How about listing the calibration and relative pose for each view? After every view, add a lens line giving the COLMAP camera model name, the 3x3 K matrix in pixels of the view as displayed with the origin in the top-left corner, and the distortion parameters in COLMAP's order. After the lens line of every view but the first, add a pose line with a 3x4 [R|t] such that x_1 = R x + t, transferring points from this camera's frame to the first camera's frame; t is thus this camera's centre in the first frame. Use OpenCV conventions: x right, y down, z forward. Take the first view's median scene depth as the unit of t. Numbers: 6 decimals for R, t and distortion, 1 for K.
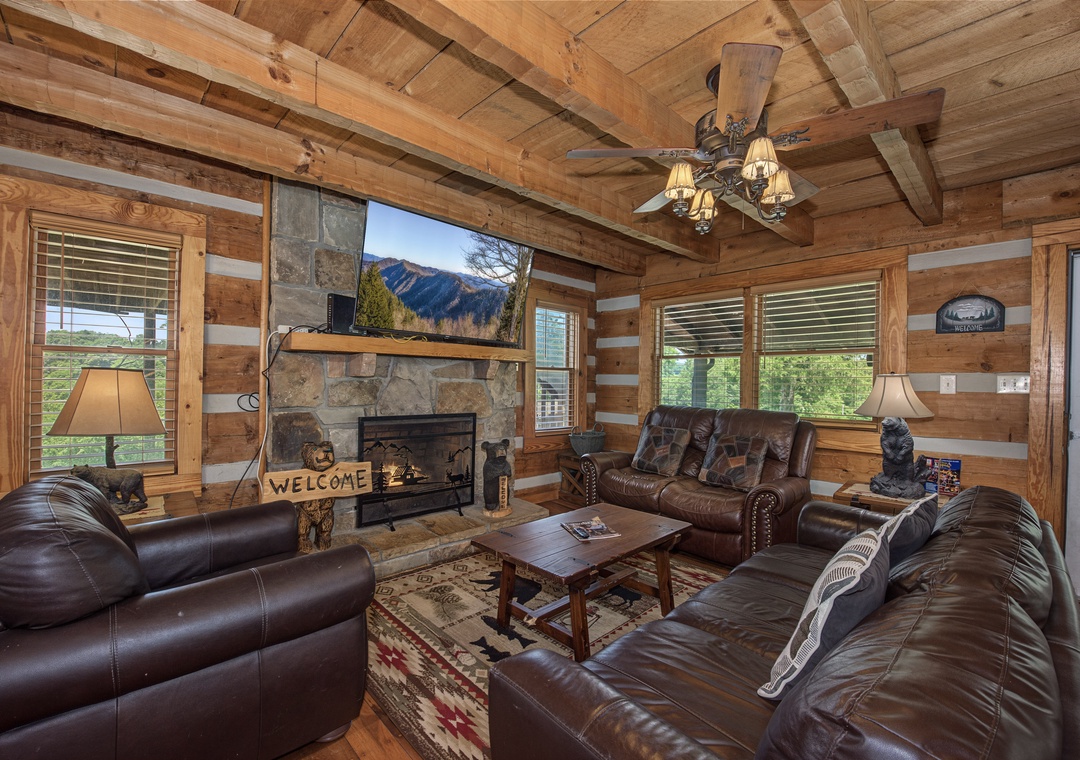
lens RADIAL K [[471.7, 0, 535.1], [0, 471.7, 382.0], [0, 0, 1]] dist [-0.003606, -0.000086]
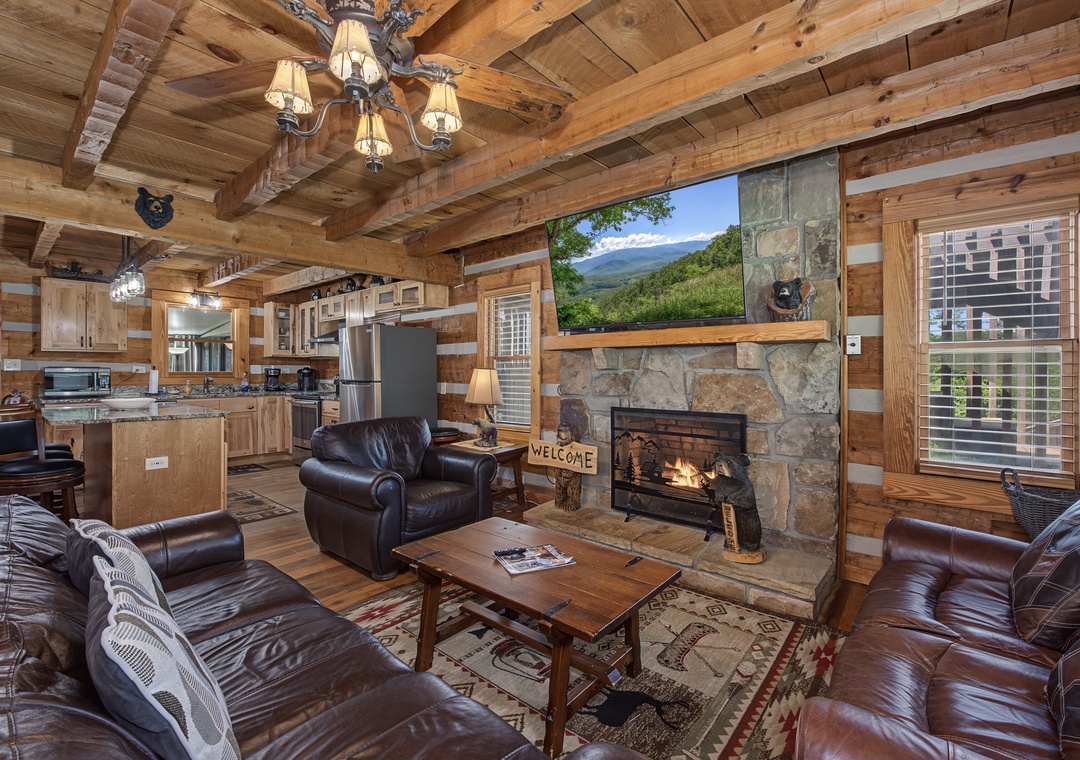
lens RADIAL K [[471.7, 0, 534.6], [0, 471.7, 373.6], [0, 0, 1]] dist [-0.003606, -0.000086]
pose [[0.107672, -0.011789, -0.994117, 0.673478], [-0.000246, 0.999929, -0.011885, 0.010991], [0.994186, 0.001524, 0.107661, 0.685036]]
